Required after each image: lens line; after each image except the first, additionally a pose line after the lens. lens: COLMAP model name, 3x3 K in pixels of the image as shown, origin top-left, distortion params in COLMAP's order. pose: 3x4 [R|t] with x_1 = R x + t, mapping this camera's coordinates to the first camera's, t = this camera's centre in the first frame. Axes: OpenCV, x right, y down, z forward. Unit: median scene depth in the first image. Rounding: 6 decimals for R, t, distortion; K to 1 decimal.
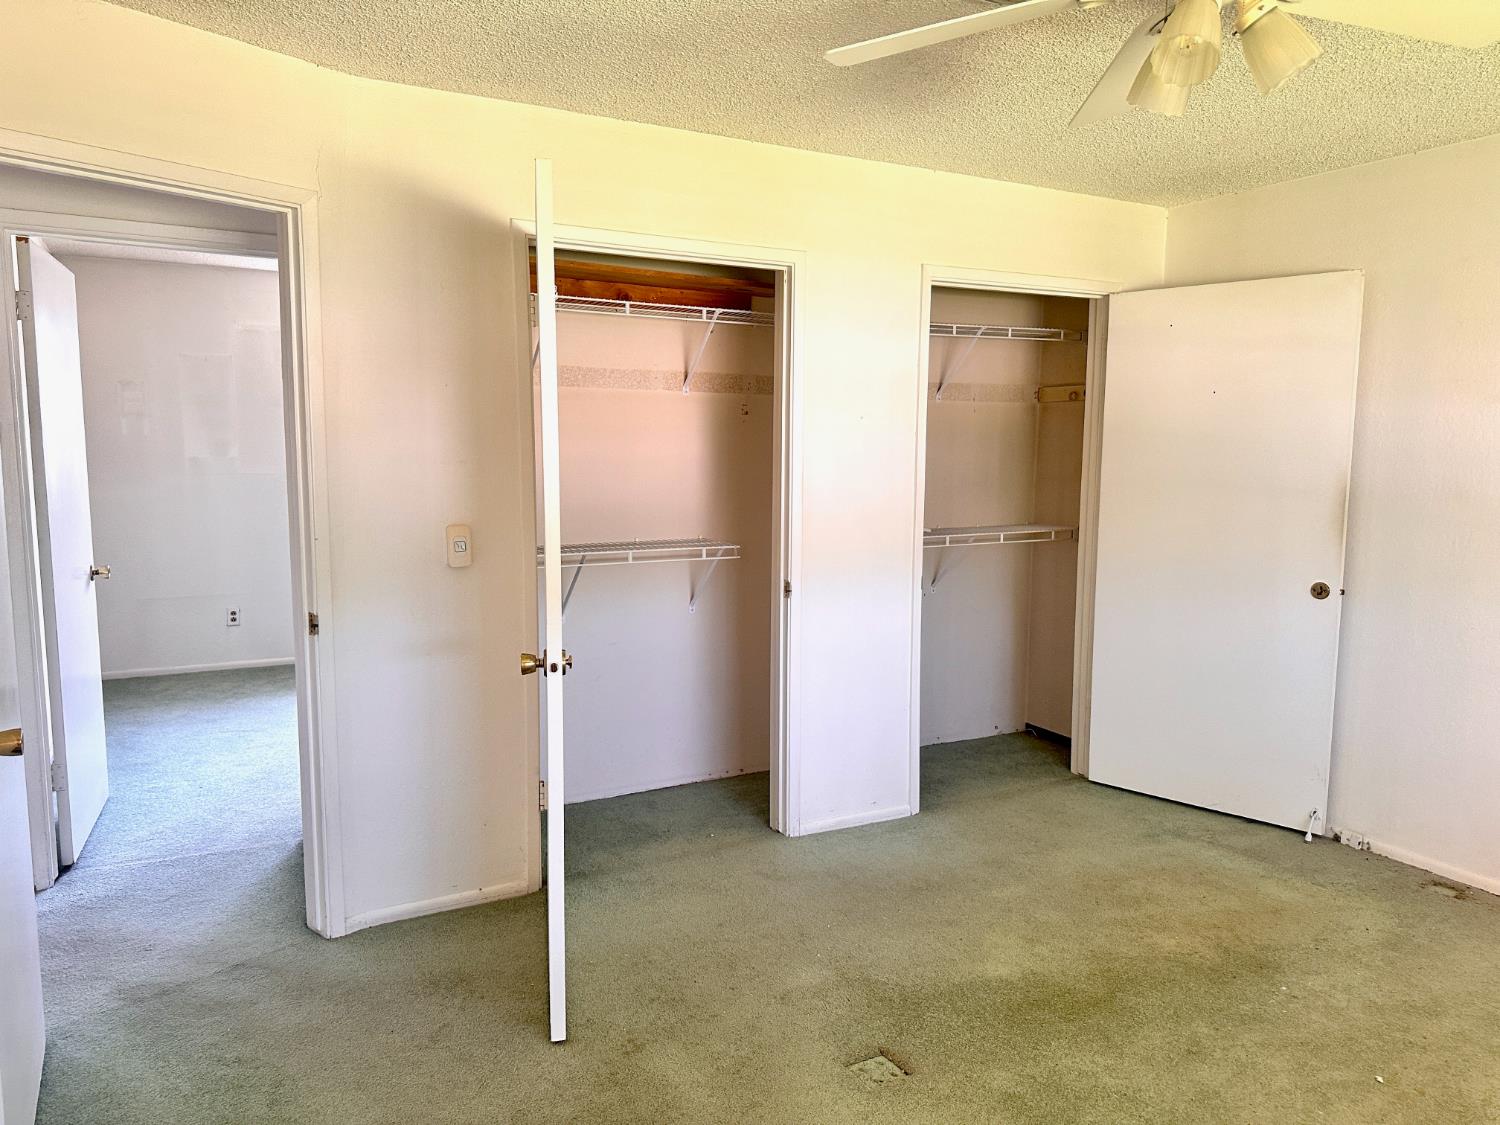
lens RADIAL K [[1055.0, 0, 743.7], [0, 1055.0, 568.3], [0, 0, 1]] dist [0.085216, -0.096105]
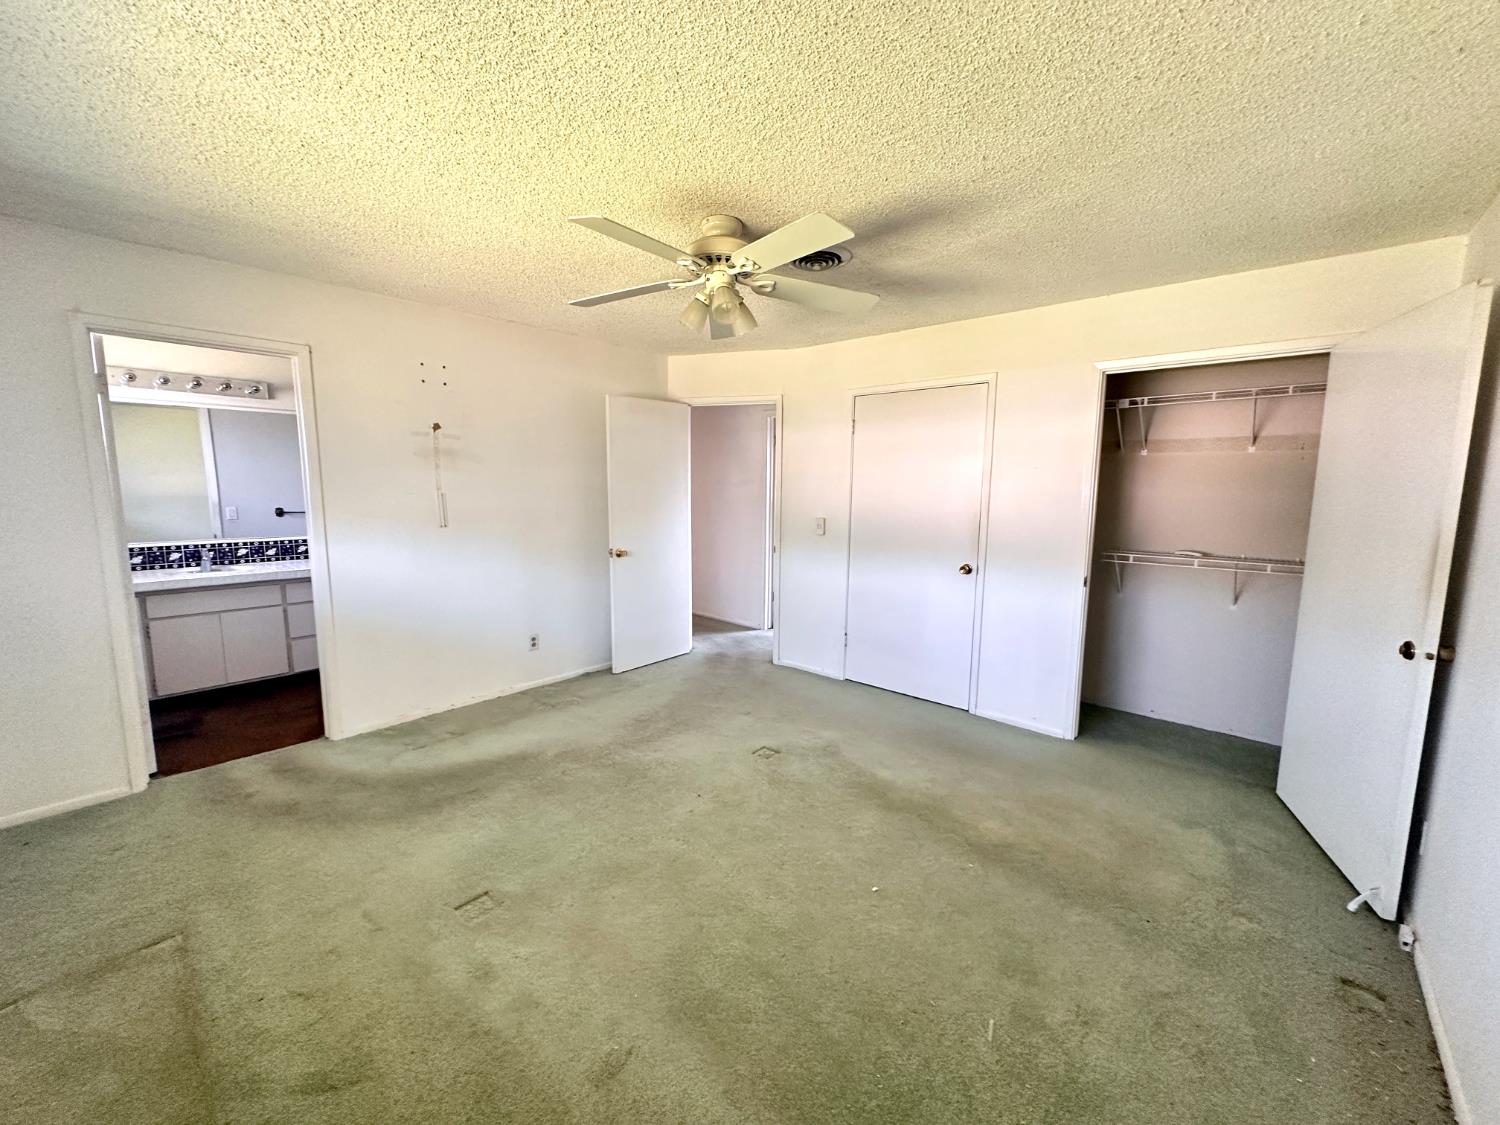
lens RADIAL K [[596.6, 0, 742.7], [0, 596.6, 562.4], [0, 0, 1]] dist [-0.000970, 0.000171]
pose [[0.331167, 0.127379, -0.934935, 0.813074], [-0.108206, 0.989436, 0.096476, -0.043819], [0.937347, 0.069216, 0.341452, 0.300138]]
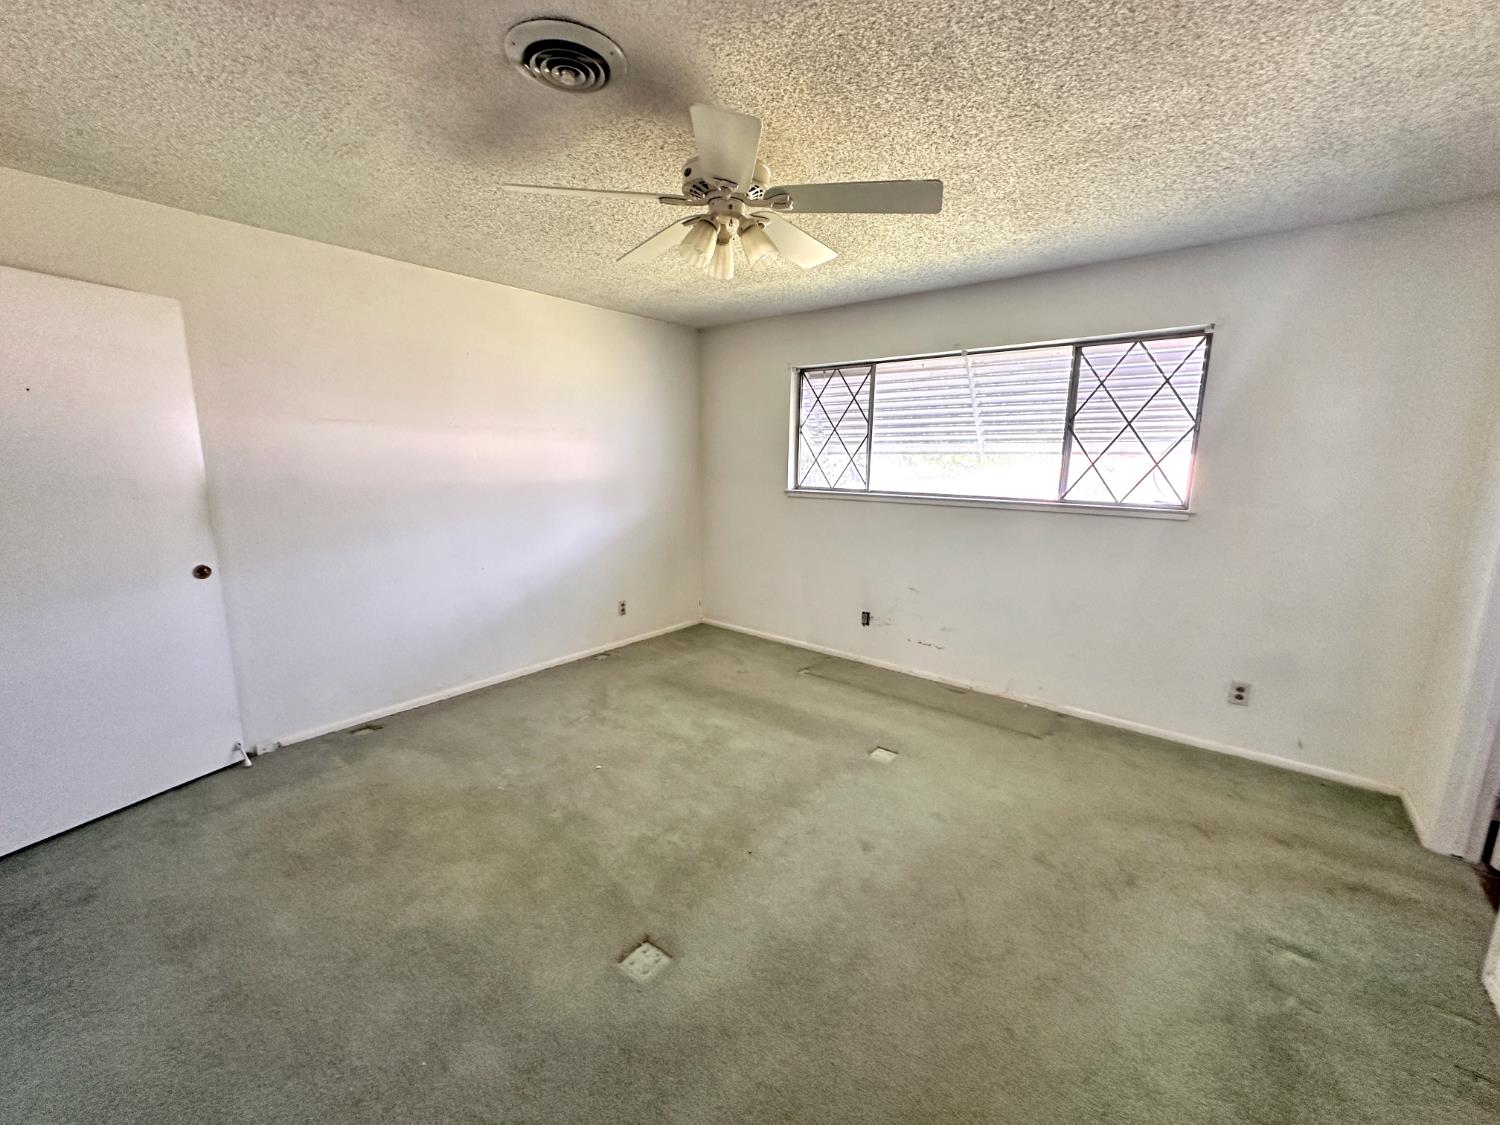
lens RADIAL K [[596.6, 0, 742.7], [0, 596.6, 562.4], [0, 0, 1]] dist [-0.000970, 0.000171]
pose [[-0.386758, -0.165370, 0.907233, -0.299633], [0.091477, 0.972058, 0.216183, -0.078349], [-0.917633, 0.166602, -0.360824, 0.686993]]
